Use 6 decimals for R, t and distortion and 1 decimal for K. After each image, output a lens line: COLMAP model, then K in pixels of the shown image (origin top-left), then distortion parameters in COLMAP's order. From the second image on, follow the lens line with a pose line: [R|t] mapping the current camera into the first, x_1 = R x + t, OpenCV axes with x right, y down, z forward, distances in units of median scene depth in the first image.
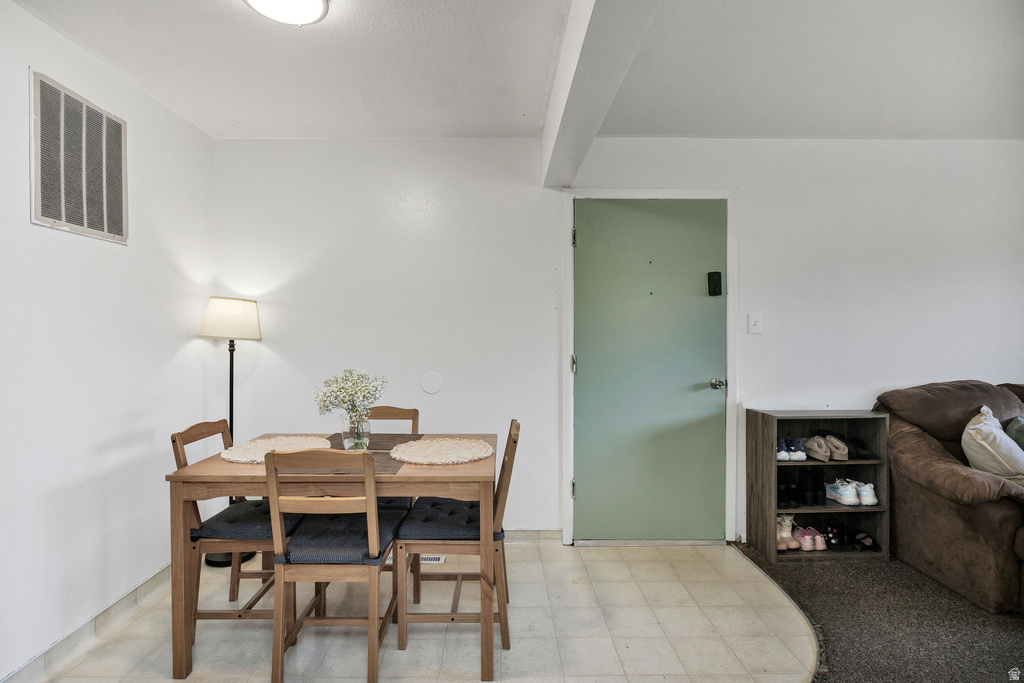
lens RADIAL K [[504.6, 0, 512.0], [0, 504.6, 341.5], [0, 0, 1]] dist [-0.002333, -0.000270]
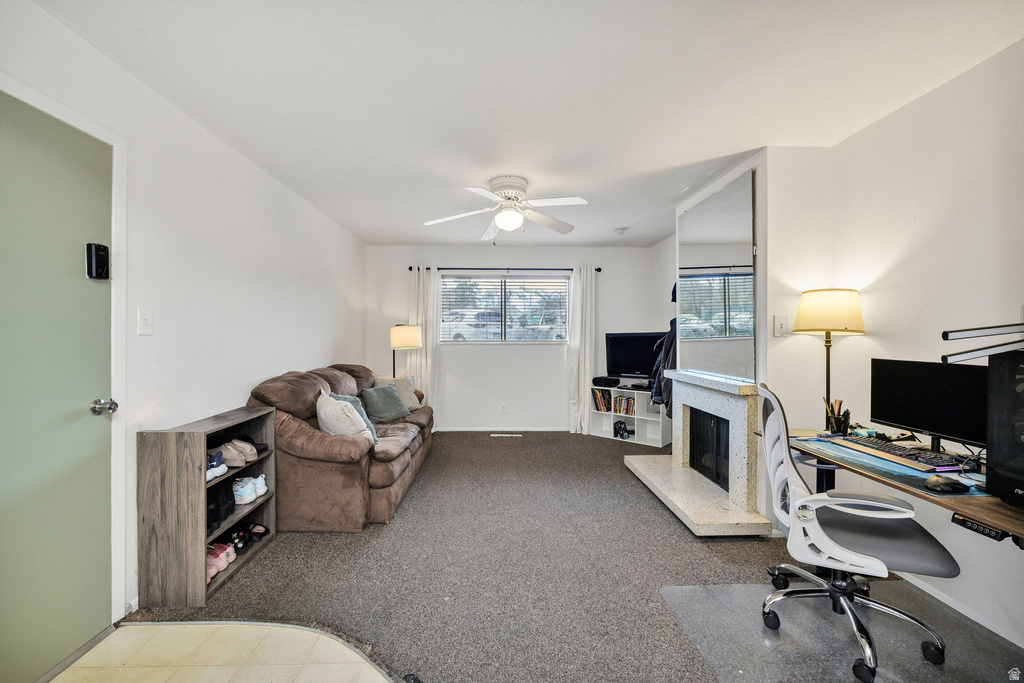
lens RADIAL K [[418.4, 0, 507.8], [0, 418.4, 340.0], [0, 0, 1]] dist [-0.000867, -0.000147]
pose [[-0.007450, -0.010282, 0.999919, -0.181916], [0.009909, 0.999897, 0.010356, -0.009111], [-0.999923, 0.009985, -0.007348, 0.478580]]
